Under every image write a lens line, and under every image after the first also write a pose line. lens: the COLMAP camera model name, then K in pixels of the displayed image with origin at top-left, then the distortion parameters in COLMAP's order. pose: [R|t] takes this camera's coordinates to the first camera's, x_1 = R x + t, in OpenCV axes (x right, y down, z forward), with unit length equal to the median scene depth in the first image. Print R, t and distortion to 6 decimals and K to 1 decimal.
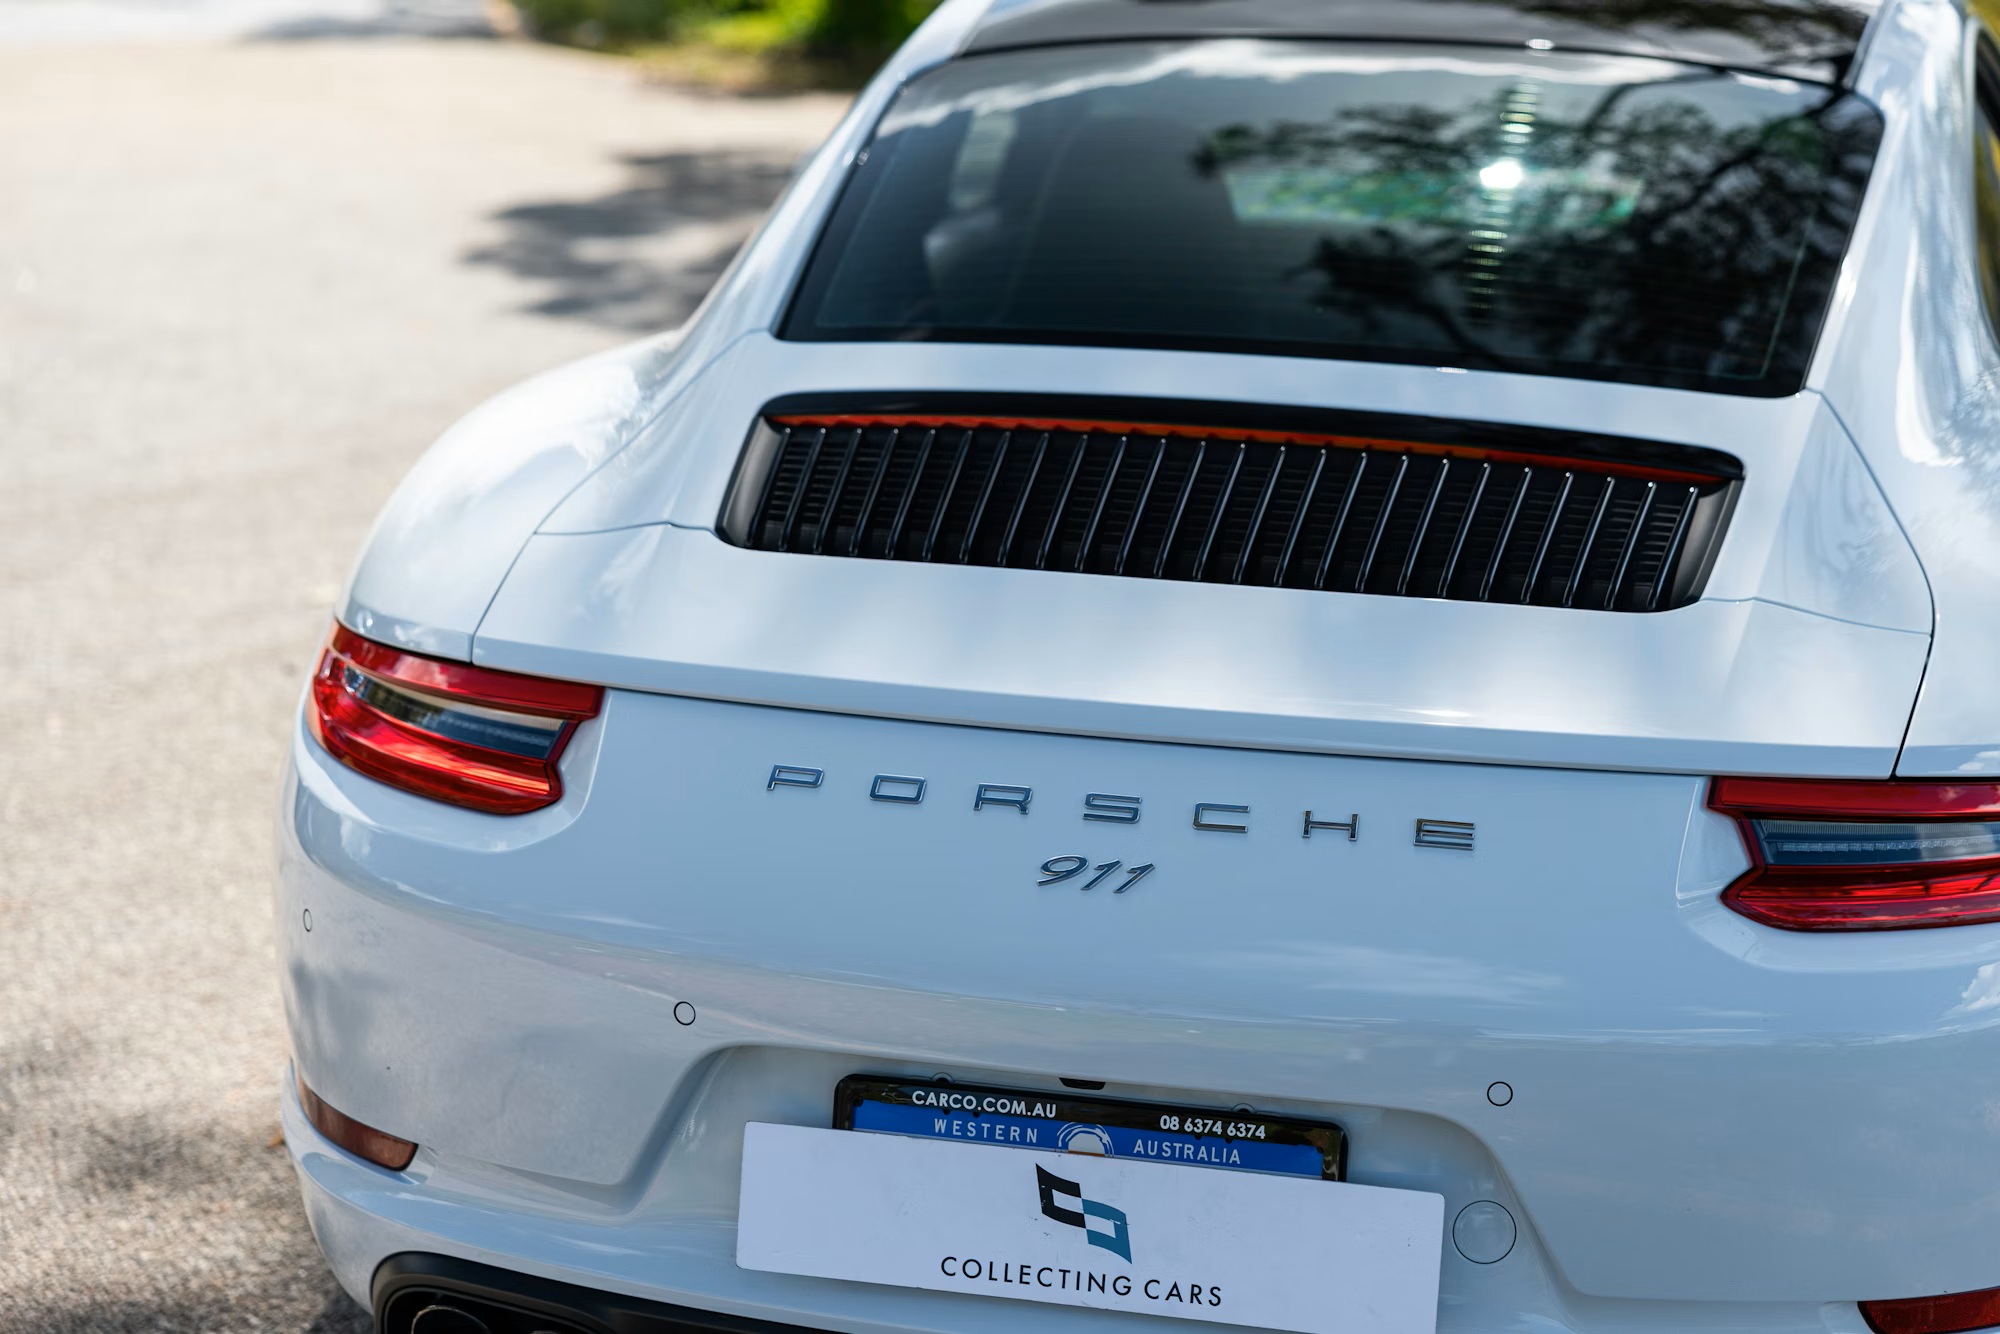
lens RADIAL K [[4087.2, 0, 1000.0], [0, 4087.2, 667.0], [0, 0, 1]] dist [-0.010667, -0.328856]
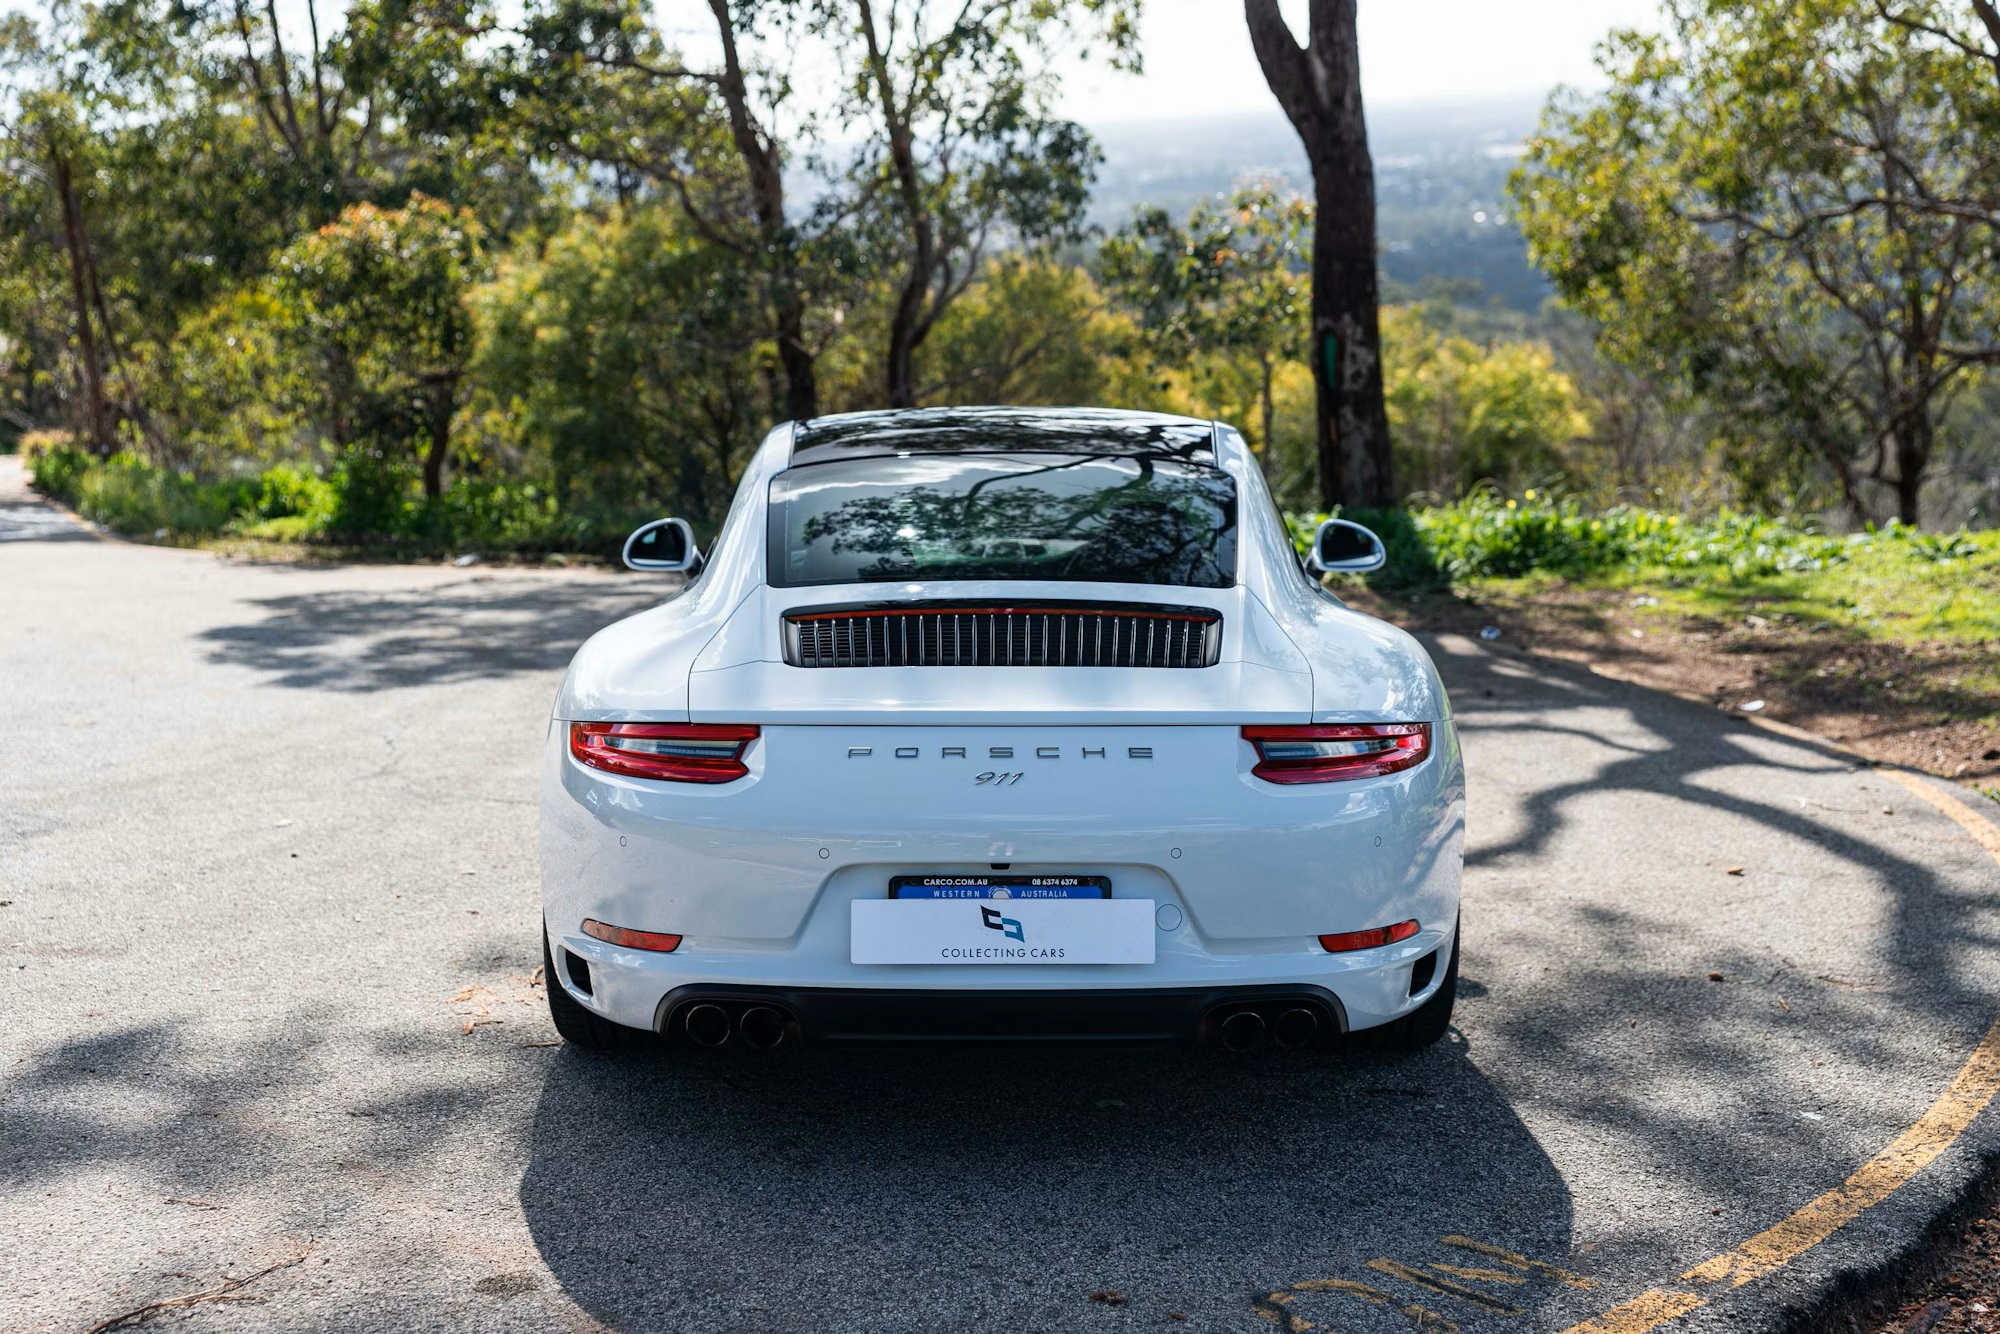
lens RADIAL K [[4087.2, 0, 1000.0], [0, 4087.2, 667.0], [0, 0, 1]] dist [-0.010667, -0.328856]
pose [[0.959948, -0.040128, 0.277291, -0.625116], [0.078977, 0.988313, -0.130383, 0.292864], [-0.268818, 0.147061, 0.951898, -1.258174]]
